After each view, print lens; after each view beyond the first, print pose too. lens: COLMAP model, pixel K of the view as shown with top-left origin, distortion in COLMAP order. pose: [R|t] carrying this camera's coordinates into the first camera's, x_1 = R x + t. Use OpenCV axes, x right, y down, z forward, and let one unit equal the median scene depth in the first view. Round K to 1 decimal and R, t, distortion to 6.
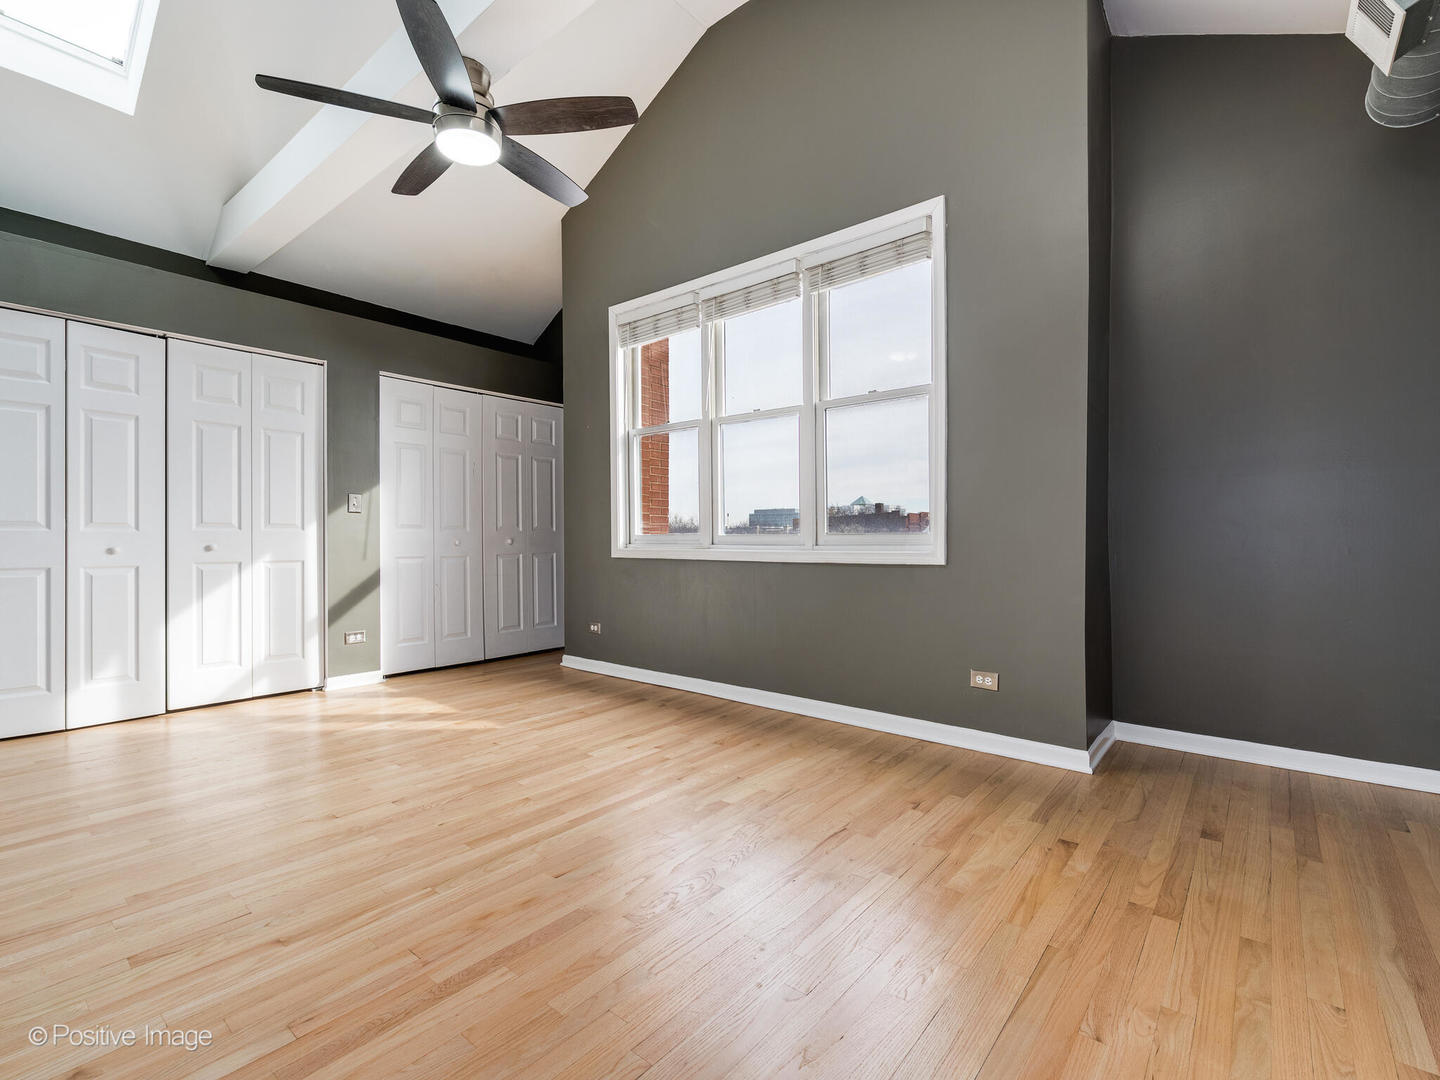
lens RADIAL K [[661.7, 0, 721.3], [0, 661.7, 538.5], [0, 0, 1]] dist [0.000023, 0.000069]
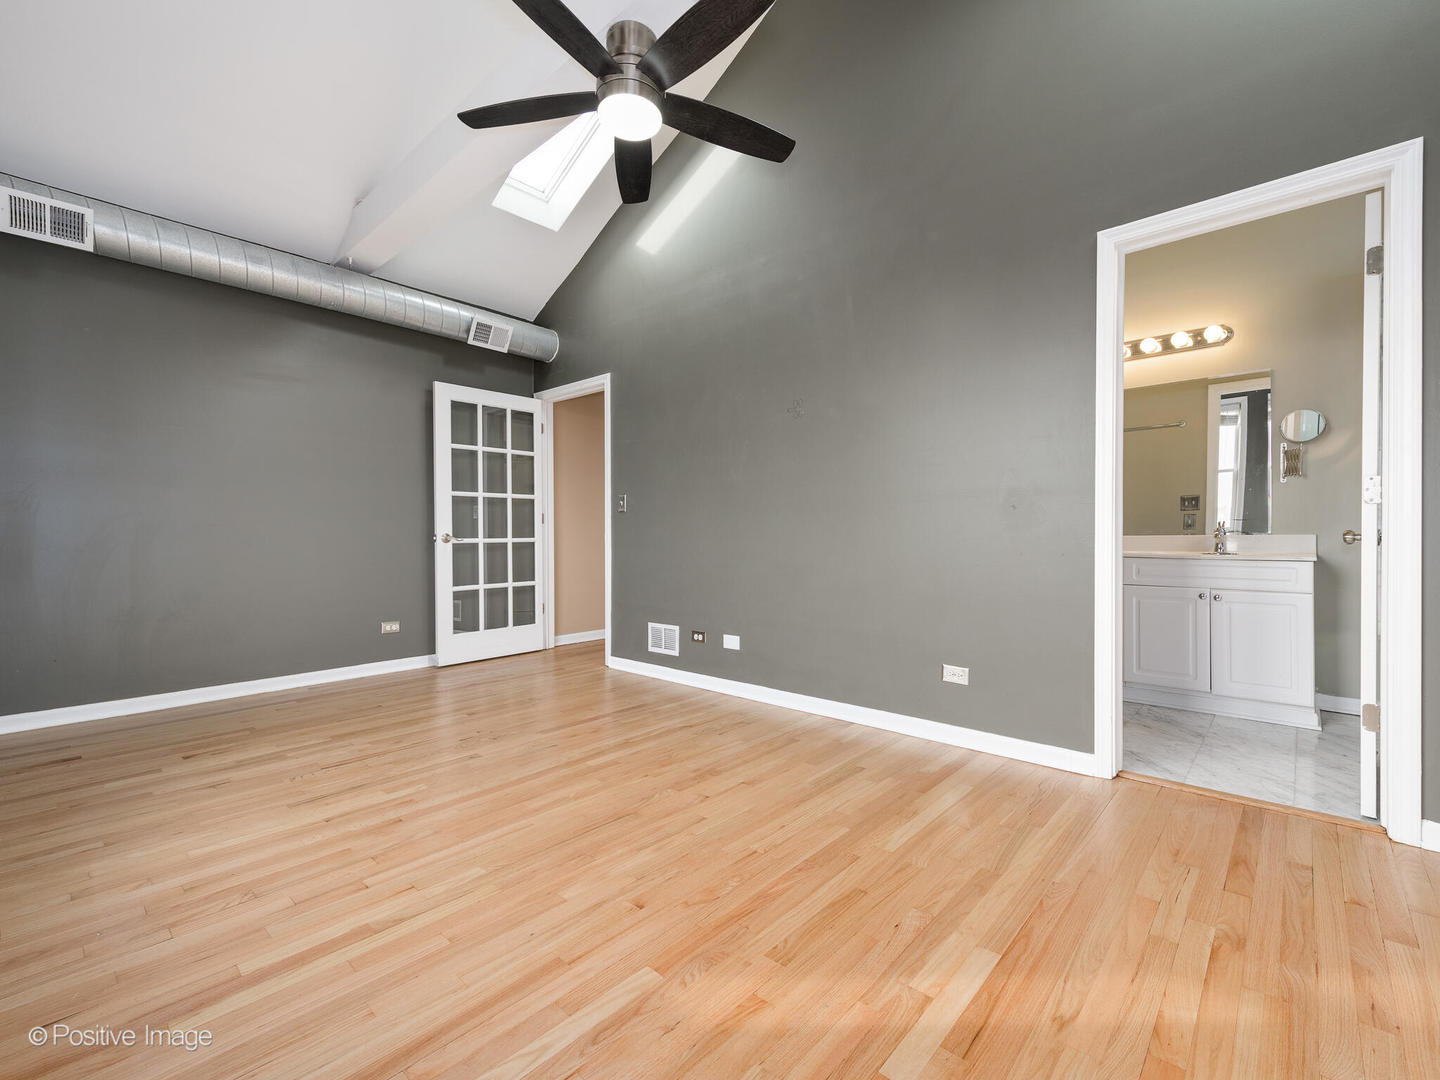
lens RADIAL K [[643.3, 0, 718.7], [0, 643.3, 538.0], [0, 0, 1]] dist [0.014229, 0.000142]
pose [[-0.999004, 0.005570, 0.044276, -0.634147], [0.005863, 0.999962, 0.006481, -0.000852], [-0.044238, 0.006734, -0.998998, 2.244342]]
